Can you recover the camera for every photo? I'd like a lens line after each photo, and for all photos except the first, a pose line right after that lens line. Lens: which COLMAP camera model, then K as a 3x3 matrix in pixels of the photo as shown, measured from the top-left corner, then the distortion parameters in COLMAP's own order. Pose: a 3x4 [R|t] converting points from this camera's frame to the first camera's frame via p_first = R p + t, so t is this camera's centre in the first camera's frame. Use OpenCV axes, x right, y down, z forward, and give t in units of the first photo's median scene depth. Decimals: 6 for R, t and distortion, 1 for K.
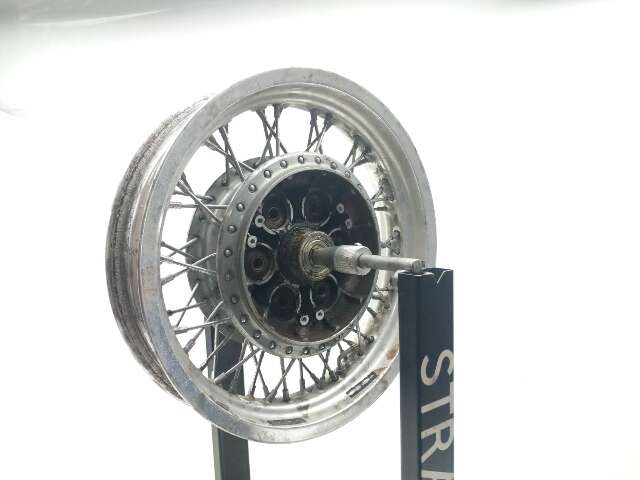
lens RADIAL K [[871.7, 0, 319.9], [0, 871.7, 241.6], [0, 0, 1]] dist [-0.164712, 0.000000]
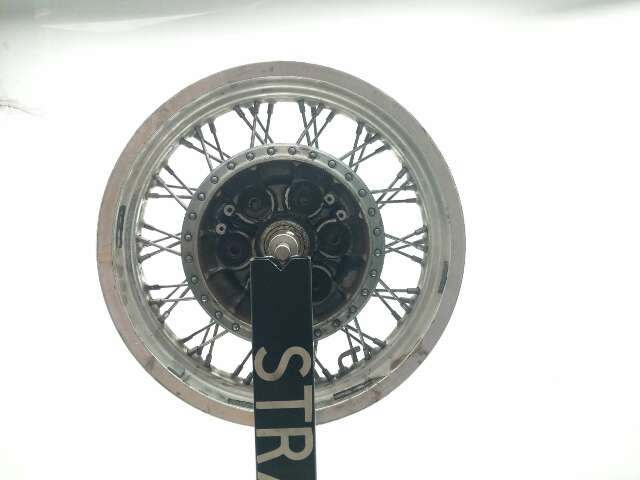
lens RADIAL K [[871.7, 0, 317.1], [0, 871.7, 239.1], [0, 0, 1]] dist [-0.164712, 0.000000]
pose [[0.535504, 0.005933, -0.844512, 0.866818], [-0.056295, 0.998002, -0.028685, 0.035768], [0.842655, 0.062903, 0.534768, 0.499136]]
